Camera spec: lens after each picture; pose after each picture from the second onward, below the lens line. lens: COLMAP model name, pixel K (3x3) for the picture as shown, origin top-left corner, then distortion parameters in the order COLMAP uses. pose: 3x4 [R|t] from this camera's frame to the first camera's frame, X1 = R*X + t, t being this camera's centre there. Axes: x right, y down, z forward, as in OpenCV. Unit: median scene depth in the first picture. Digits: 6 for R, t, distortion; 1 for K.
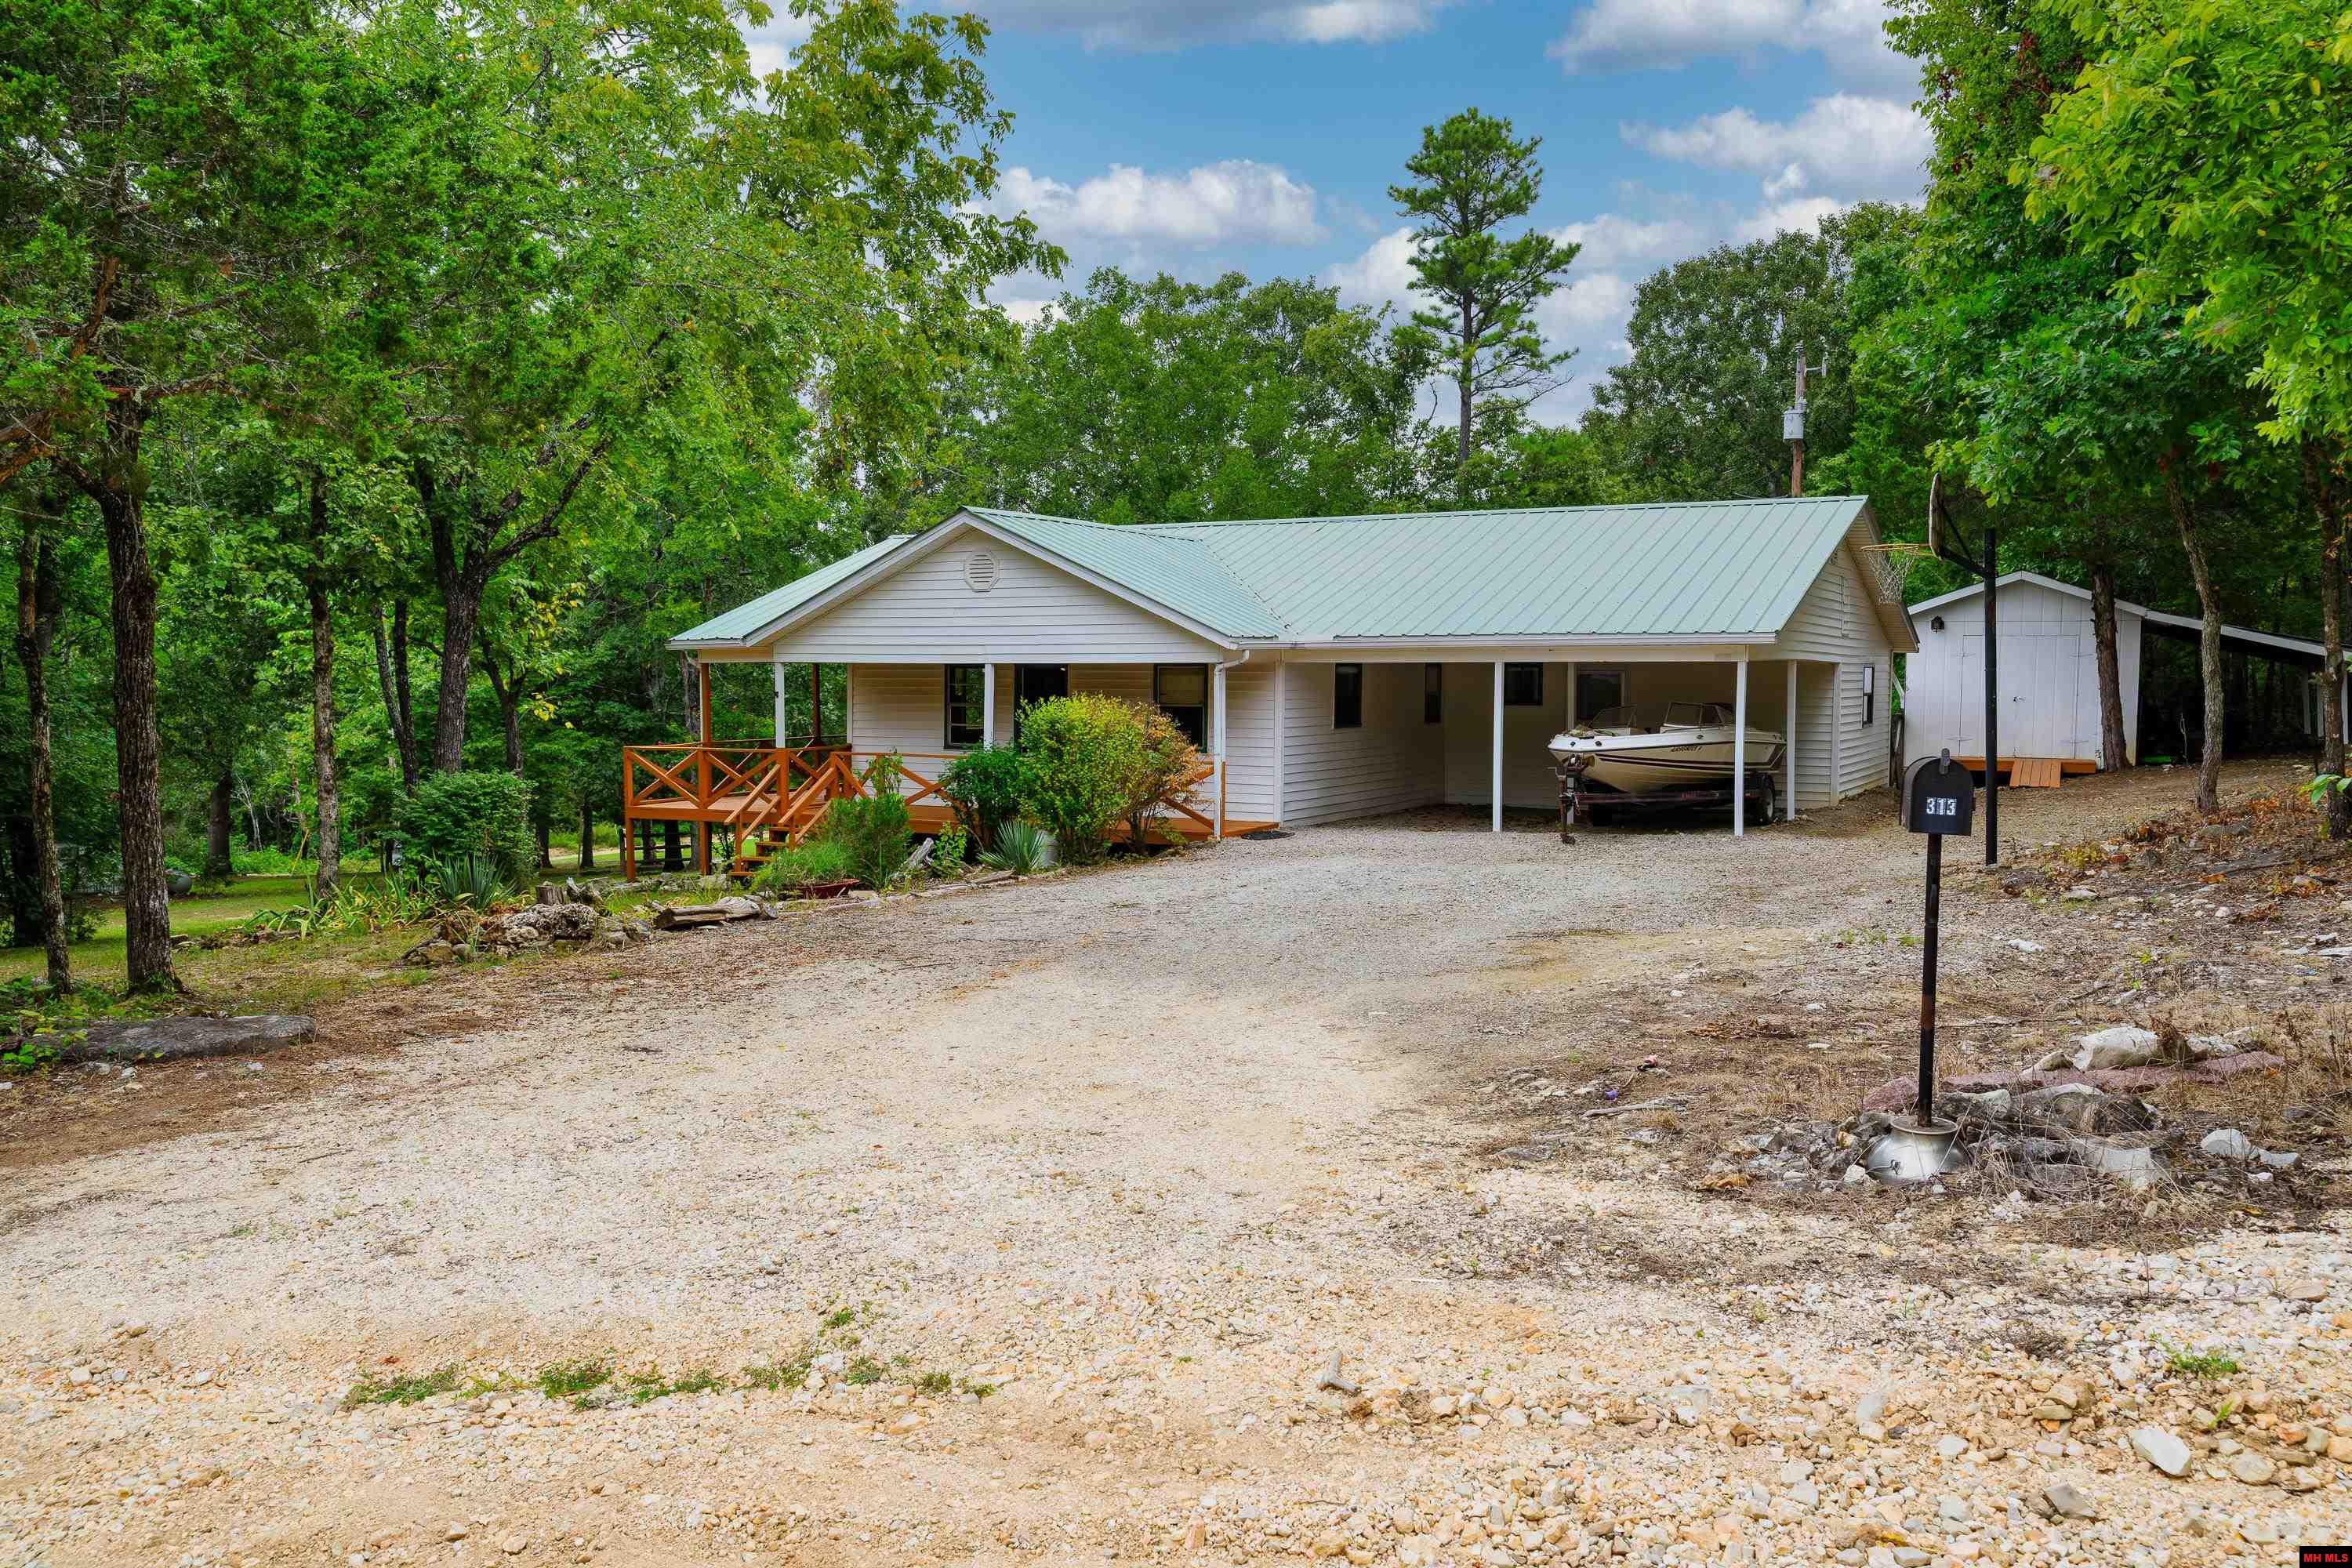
lens RADIAL K [[1829.9, 0, 1188.2], [0, 1829.9, 773.7], [0, 0, 1]] dist [0.012672, -0.011206]
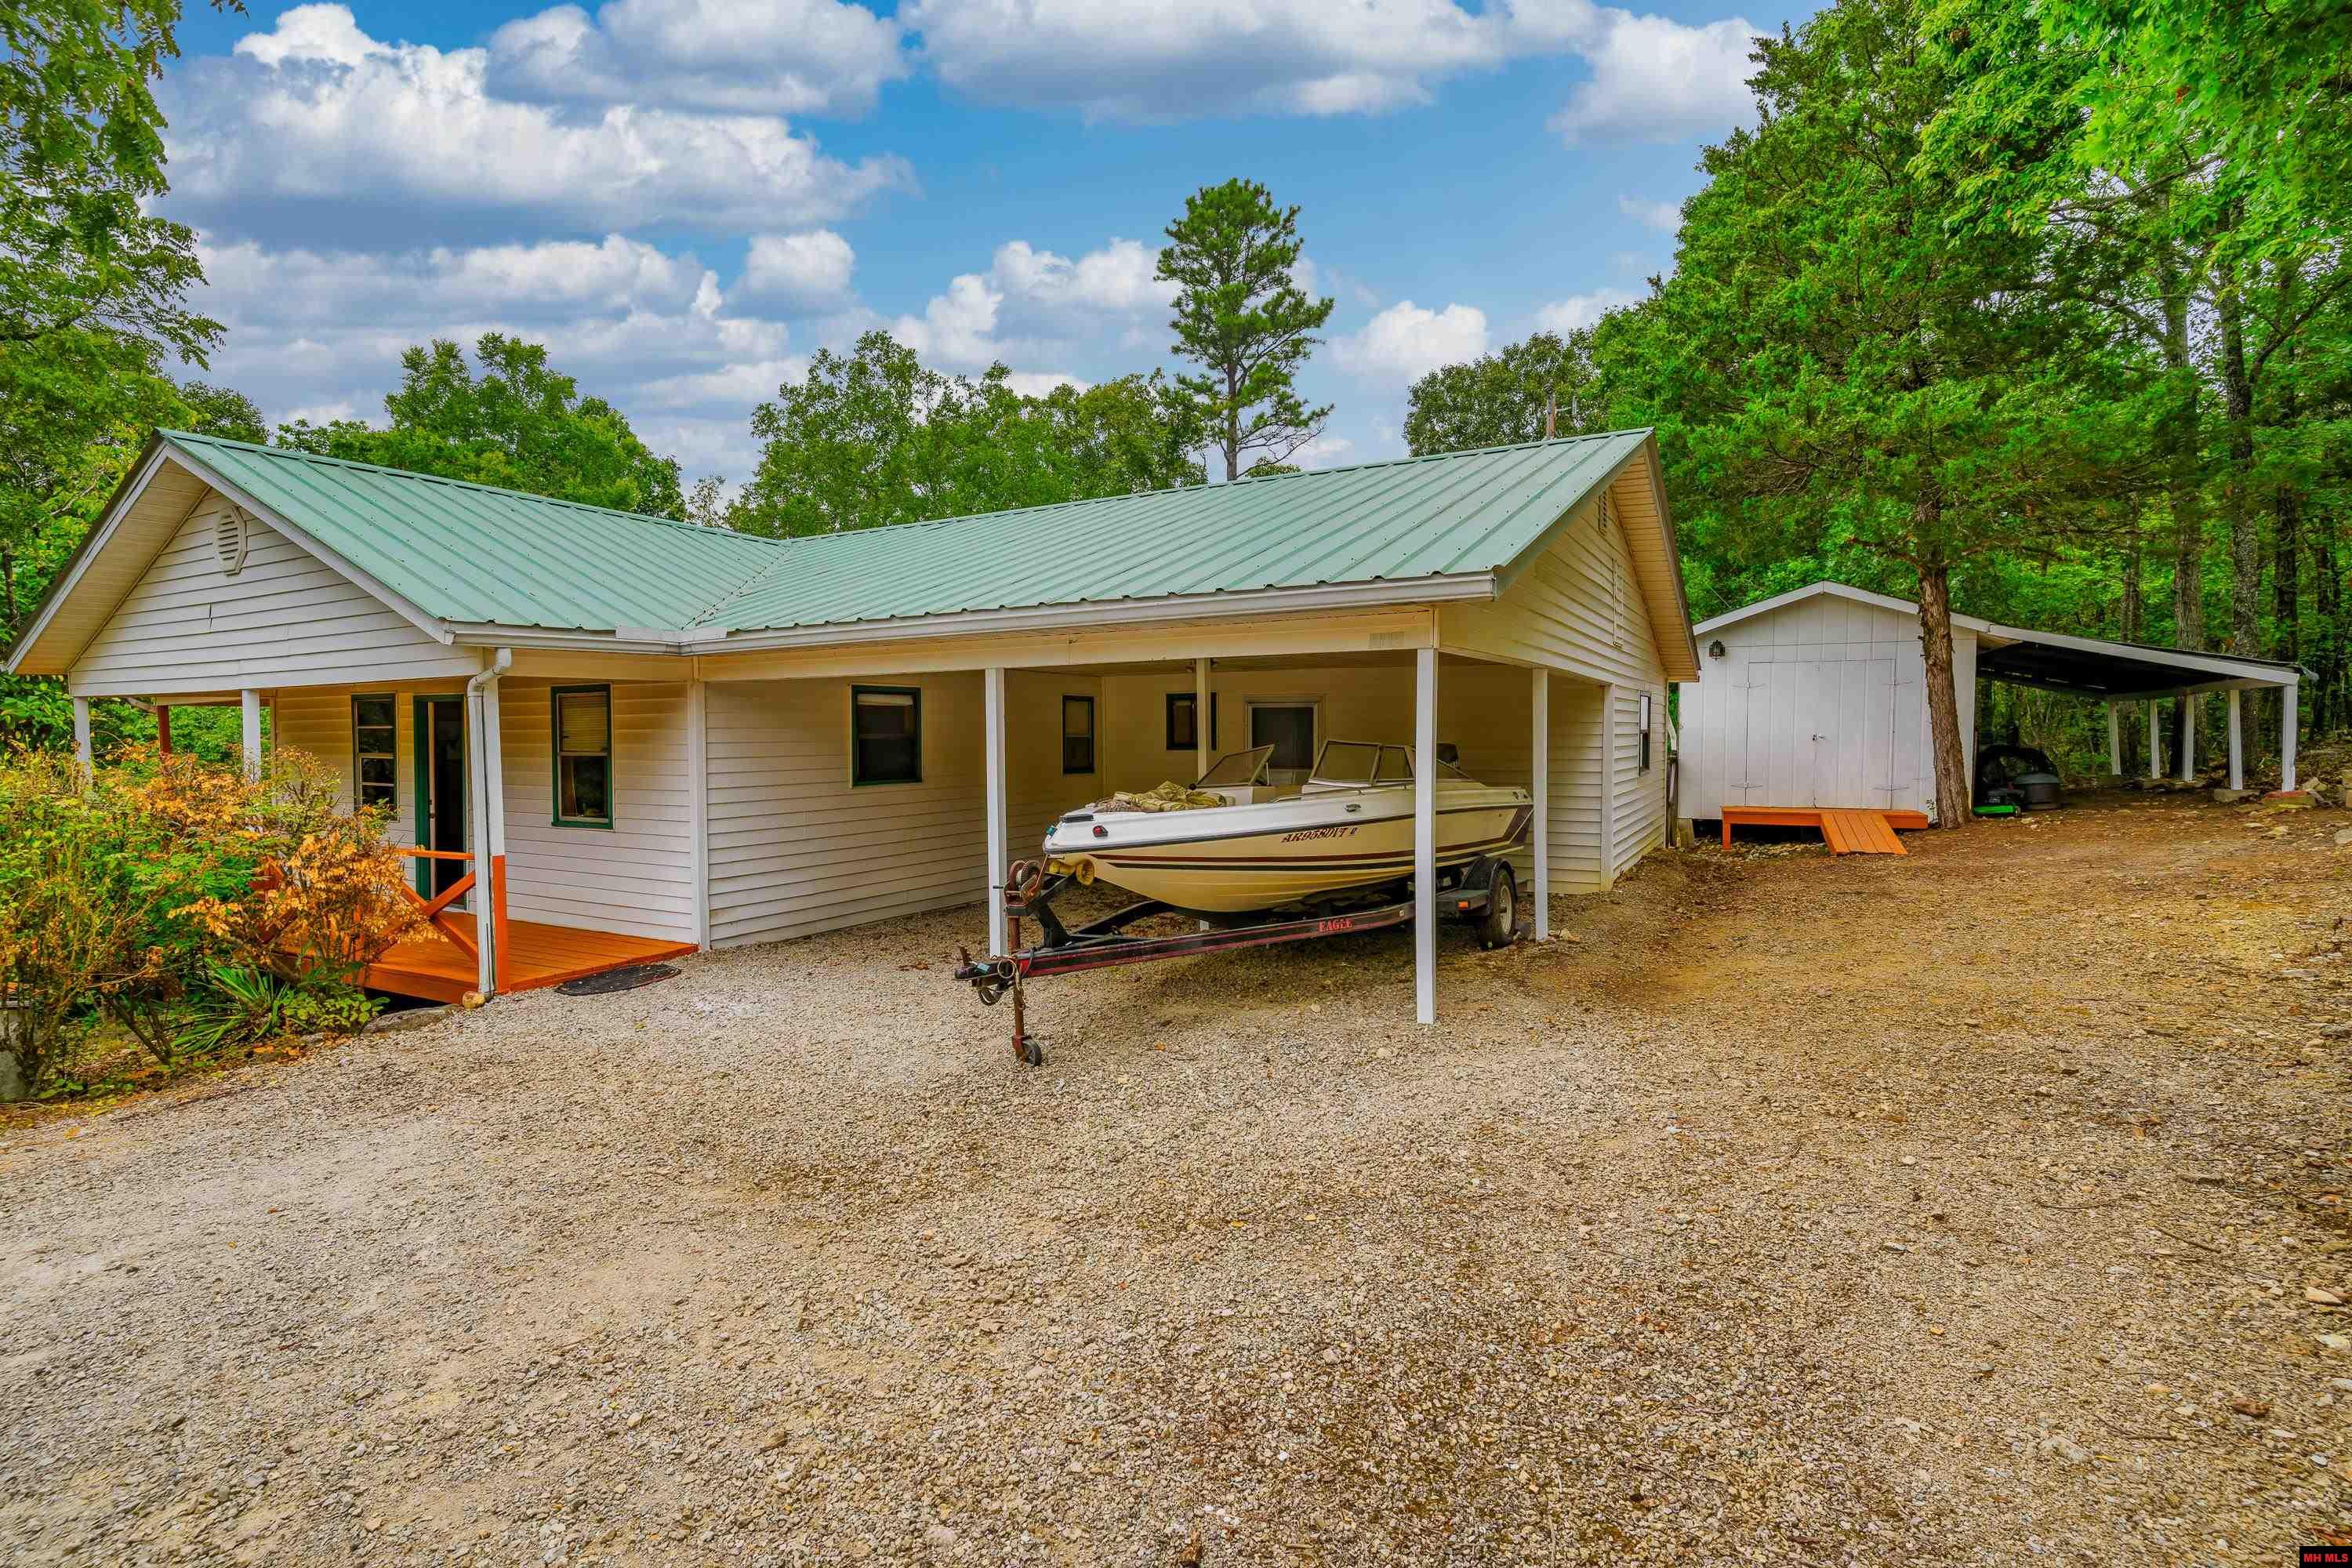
lens RADIAL K [[1117.5, 0, 1156.3], [0, 1117.5, 792.2], [0, 0, 1]] dist [-0.001189, 0.001946]
pose [[0.999720, -0.009306, -0.021748, 0.168241], [0.009206, 0.999947, -0.004655, -0.016730], [0.021790, 0.004453, 0.999753, 0.502833]]
